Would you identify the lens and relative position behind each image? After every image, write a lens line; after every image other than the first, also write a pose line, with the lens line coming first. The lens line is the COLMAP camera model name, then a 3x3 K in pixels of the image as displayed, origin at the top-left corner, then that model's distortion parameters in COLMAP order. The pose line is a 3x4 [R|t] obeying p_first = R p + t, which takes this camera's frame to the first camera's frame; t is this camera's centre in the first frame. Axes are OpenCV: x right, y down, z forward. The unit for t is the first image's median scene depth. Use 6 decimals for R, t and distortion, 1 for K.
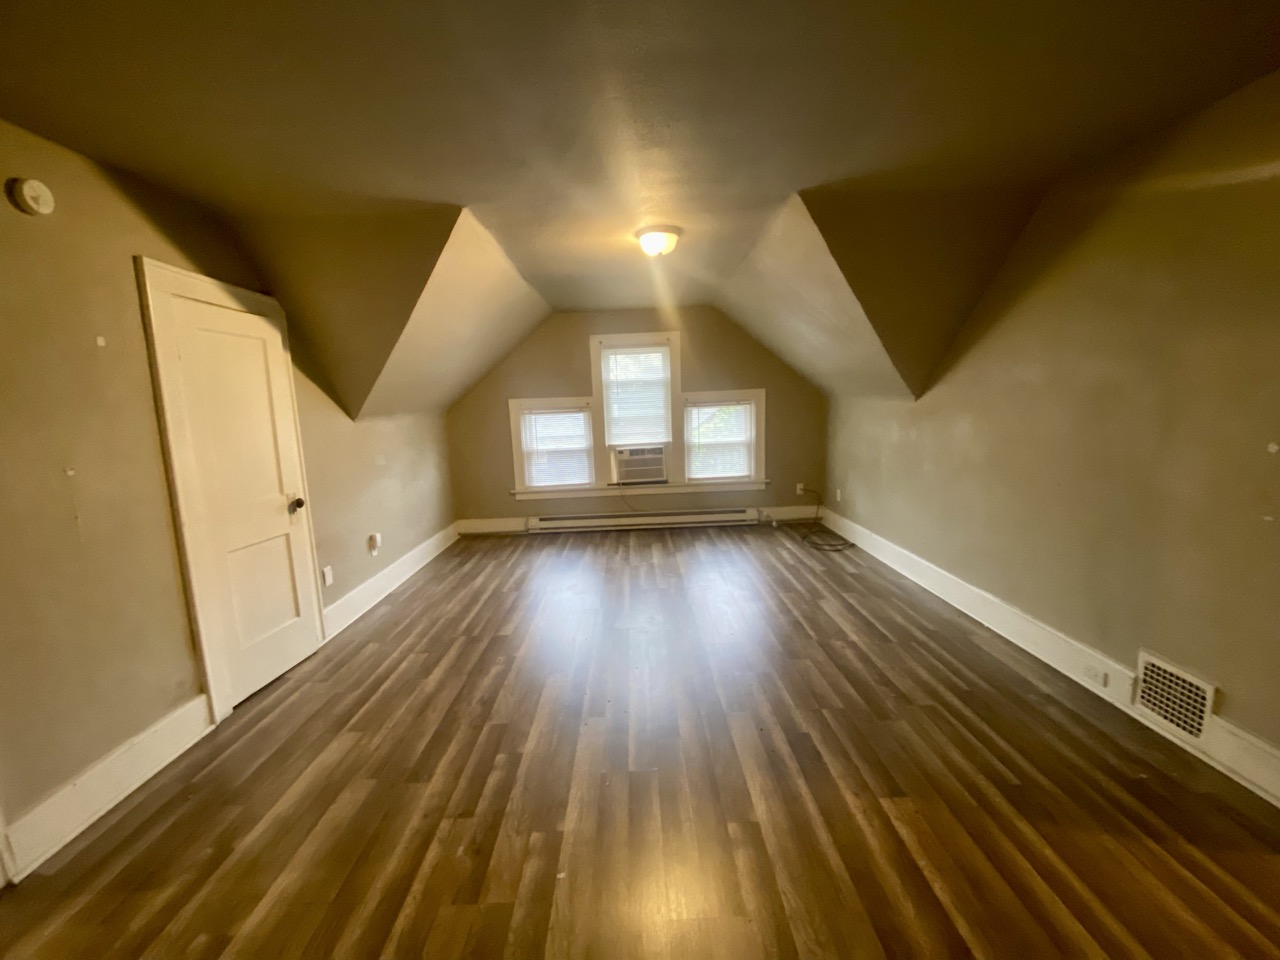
lens RADIAL K [[522.1, 0, 639.1], [0, 522.1, 476.7], [0, 0, 1]] dist [0.069542, -0.040685]
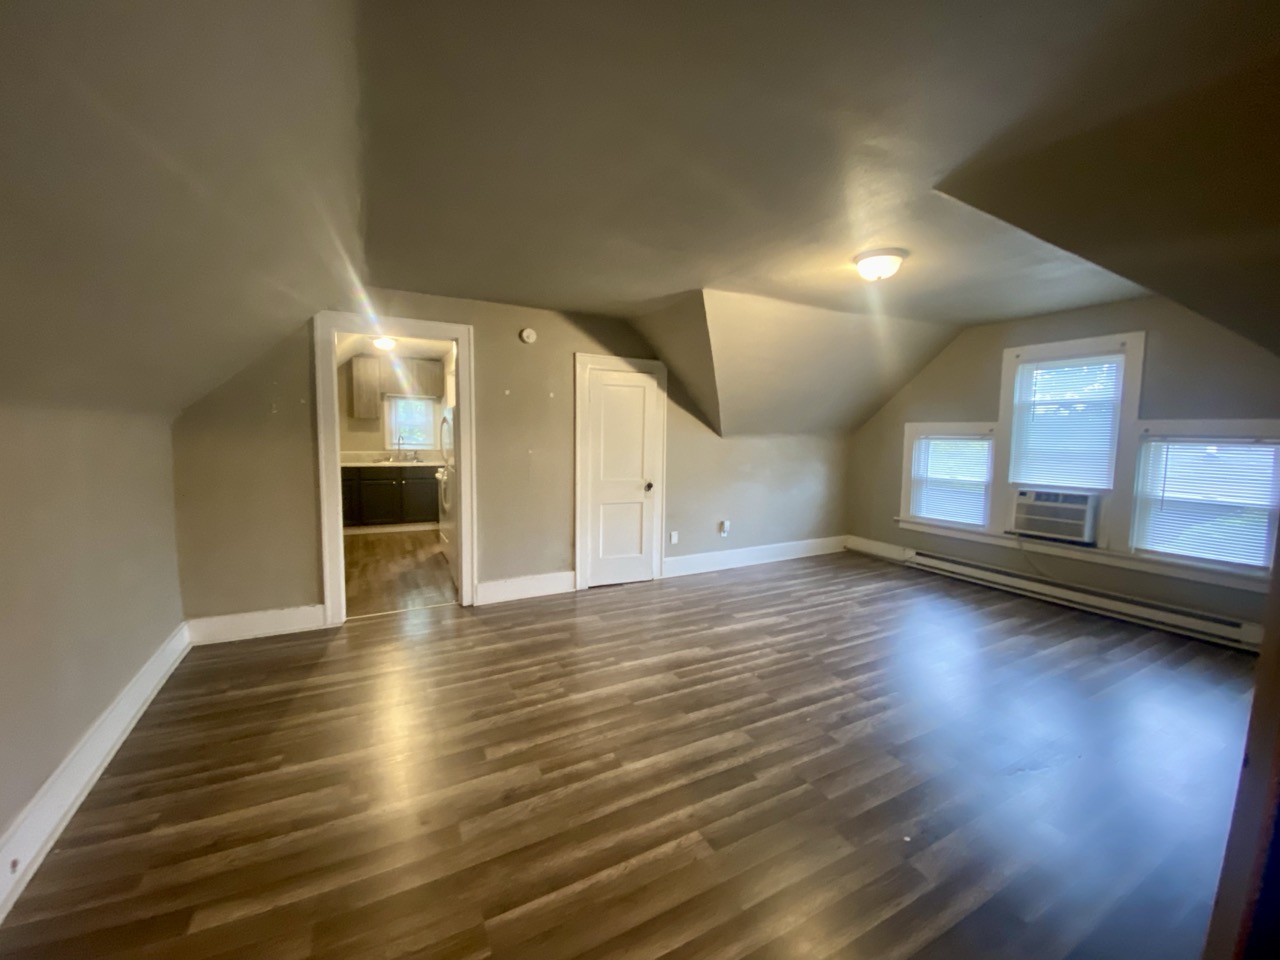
lens RADIAL K [[522.1, 0, 639.1], [0, 522.1, 476.7], [0, 0, 1]] dist [0.069542, -0.040685]
pose [[0.455406, 0.117764, -0.882461, 0.567544], [-0.146259, 0.987642, 0.056321, -0.046445], [0.878188, 0.103419, 0.467002, 0.171810]]
